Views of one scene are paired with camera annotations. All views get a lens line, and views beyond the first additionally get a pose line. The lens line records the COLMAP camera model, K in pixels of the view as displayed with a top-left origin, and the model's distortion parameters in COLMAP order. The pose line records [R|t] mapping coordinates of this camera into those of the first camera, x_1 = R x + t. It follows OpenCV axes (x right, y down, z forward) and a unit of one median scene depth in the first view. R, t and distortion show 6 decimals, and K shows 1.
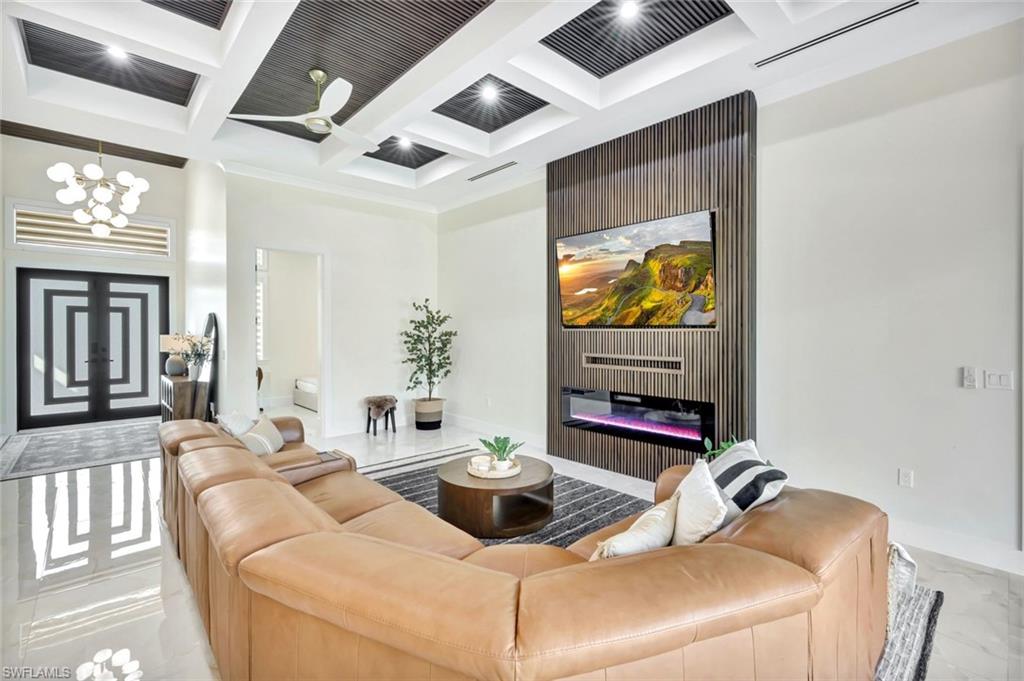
lens RADIAL K [[454.6, 0, 510.8], [0, 454.6, 331.6], [0, 0, 1]] dist [0.001019, 0.000053]
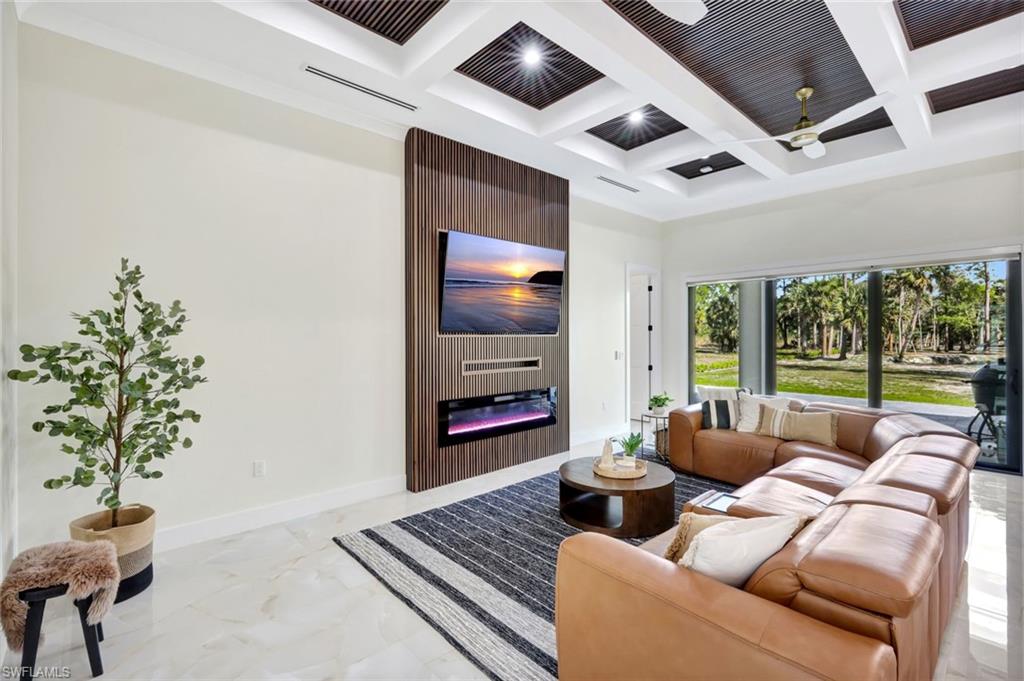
lens RADIAL K [[462.2, 0, 512.0], [0, 462.2, 340.5], [0, 0, 1]] dist [-0.001186, 0.000008]
pose [[-0.003007, -0.009807, 0.999947, -0.709804], [0.011256, 0.999888, 0.009841, -0.002379], [-0.999932, 0.011285, -0.002897, 0.812528]]
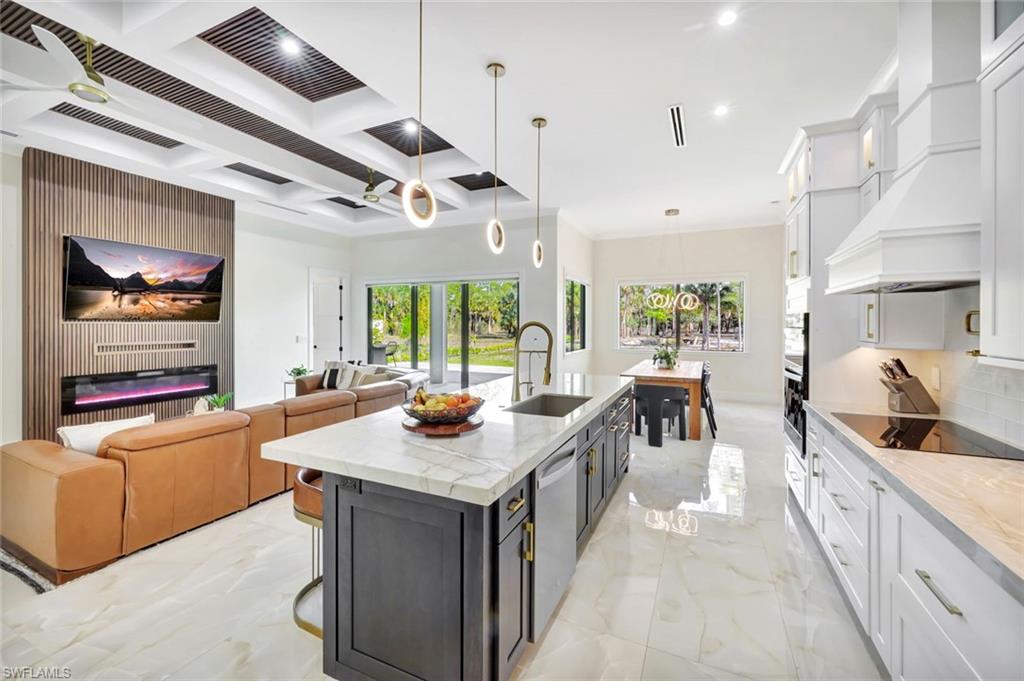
lens RADIAL K [[416.0, 0, 515.2], [0, 416.0, 327.9], [0, 0, 1]] dist [-0.000156, -0.000299]
pose [[-0.389651, -0.009932, 0.920909, -1.081513], [0.003812, 0.999916, 0.012397, -0.000242], [-0.920955, 0.008341, -0.389581, 0.397400]]
